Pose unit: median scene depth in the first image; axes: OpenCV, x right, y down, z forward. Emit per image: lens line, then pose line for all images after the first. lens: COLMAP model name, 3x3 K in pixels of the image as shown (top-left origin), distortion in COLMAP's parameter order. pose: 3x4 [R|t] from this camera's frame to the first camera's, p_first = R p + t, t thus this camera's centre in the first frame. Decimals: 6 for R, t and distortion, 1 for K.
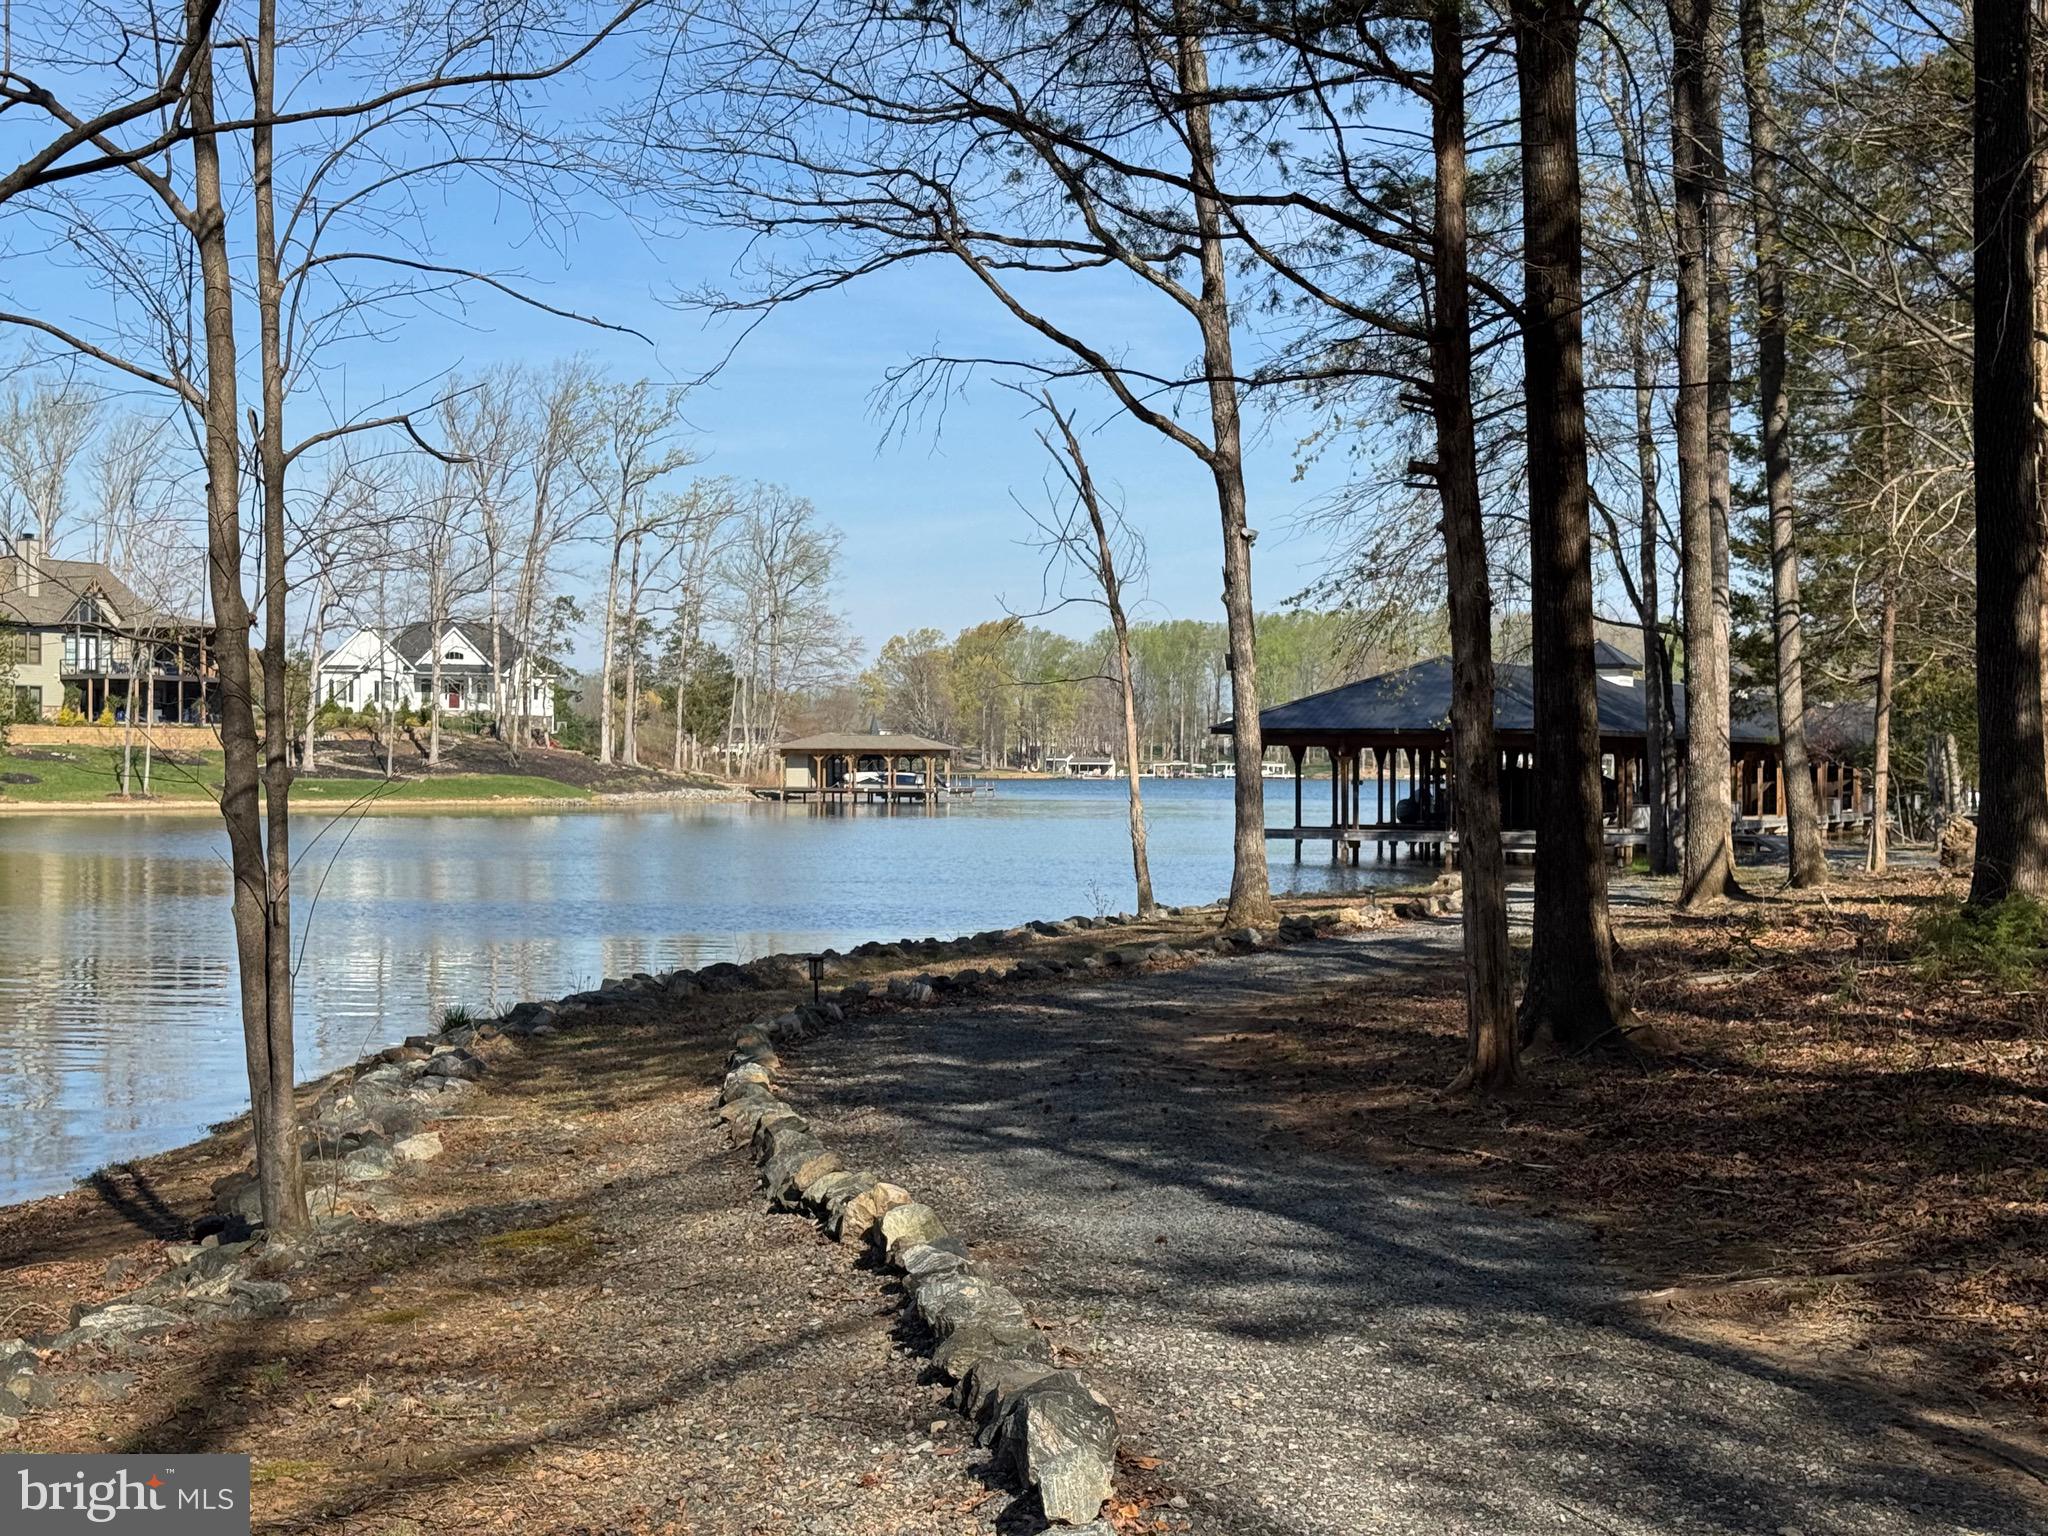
lens RADIAL K [[2817.5, 0, 1018.2], [0, 2817.5, 765.9], [0, 0, 1]] dist [0.129071, 0.000000]
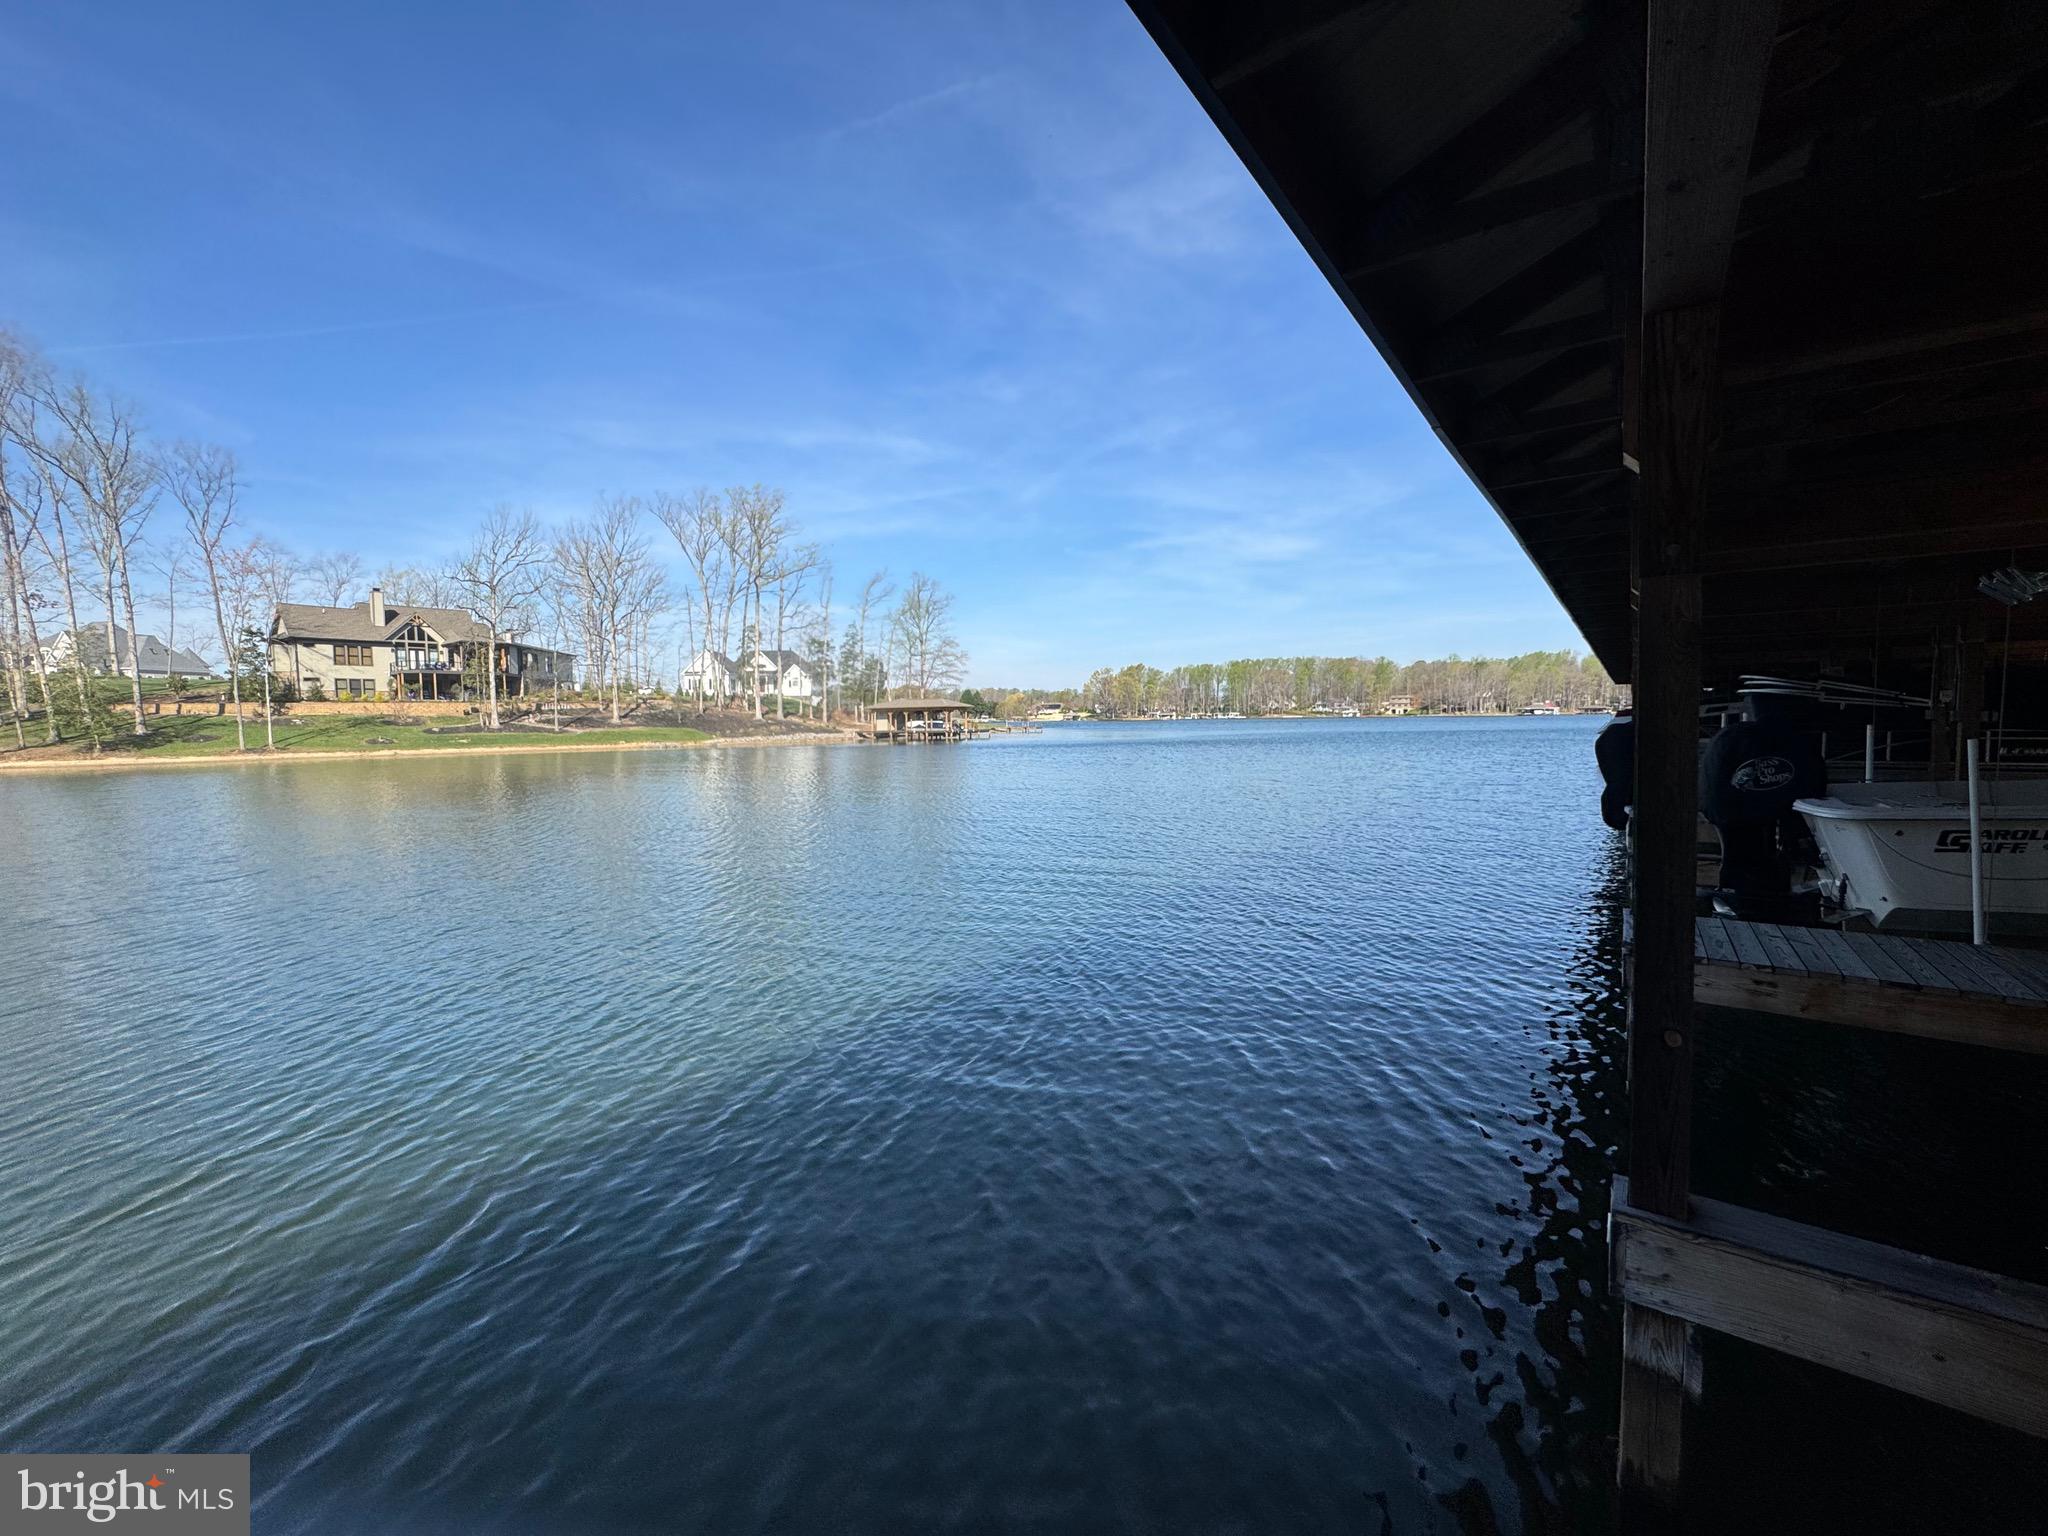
lens RADIAL K [[824.7, 0, 1027.7], [0, 824.7, 755.6], [0, 0, 1]] dist [-0.002895, 0.001293]
pose [[0.985078, -0.010761, -0.171774, 0.093218], [0.018837, 0.998789, 0.045459, 0.001245], [0.171077, -0.048016, 0.984087, 0.493482]]
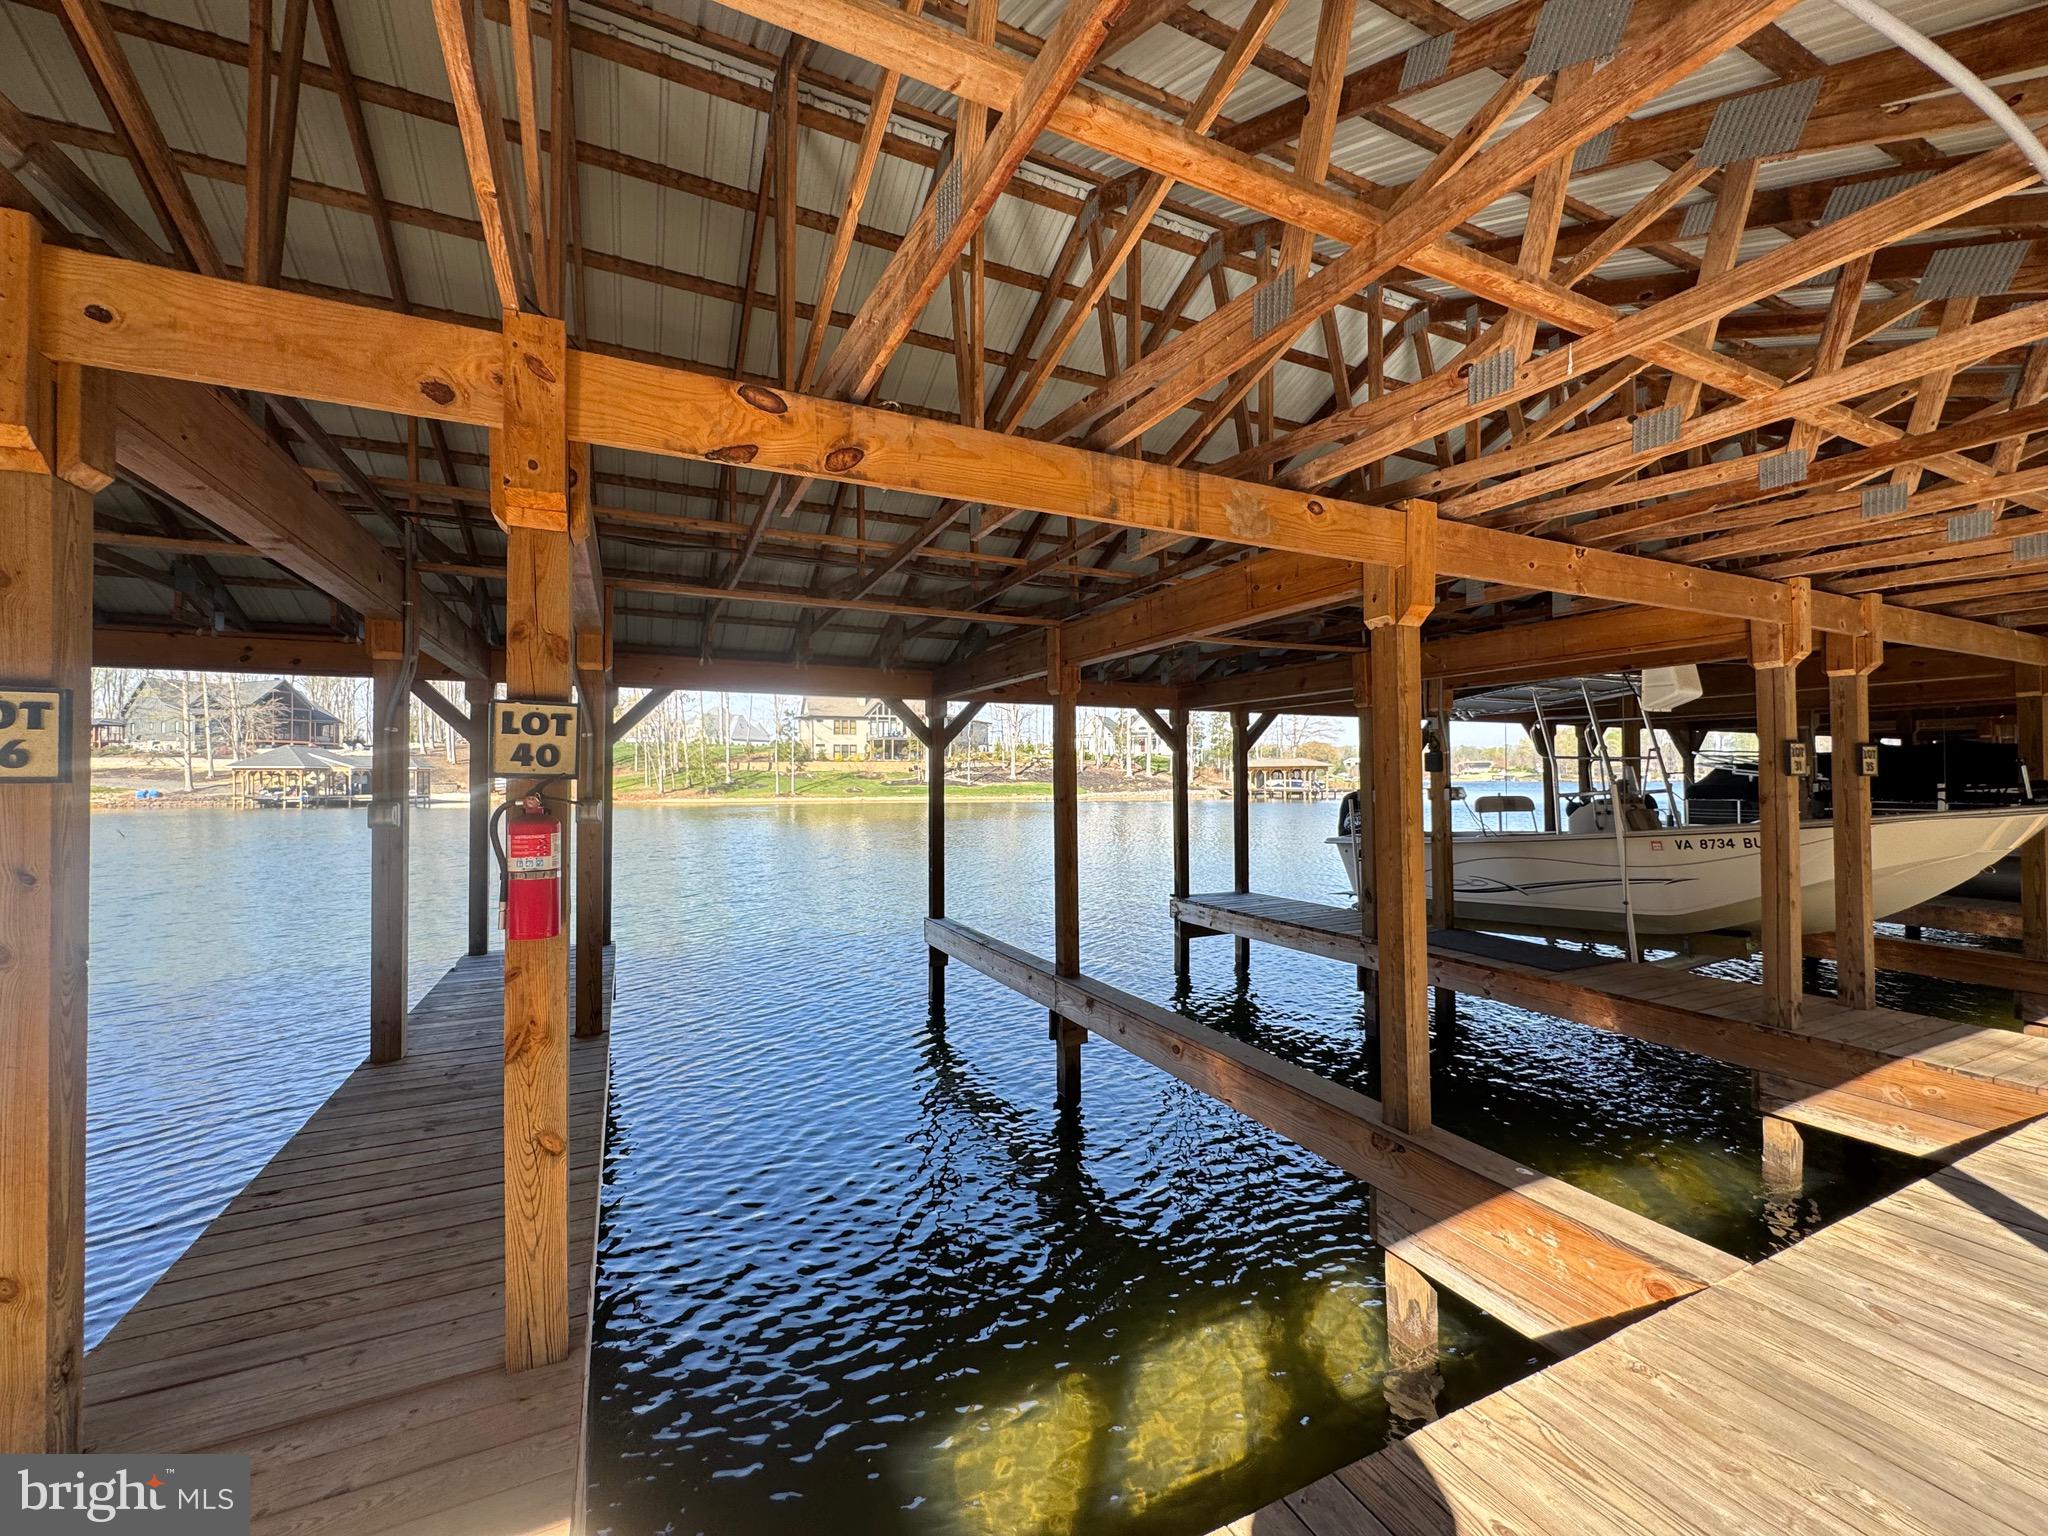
lens RADIAL K [[824.7, 0, 1025.3], [0, 824.7, 762.0], [0, 0, 1]] dist [-0.002895, 0.001293]
pose [[0.783711, -0.020135, -0.620800, 0.152486], [0.007296, 0.999704, -0.023214, 0.001282], [0.621083, 0.013663, 0.783625, 0.473249]]
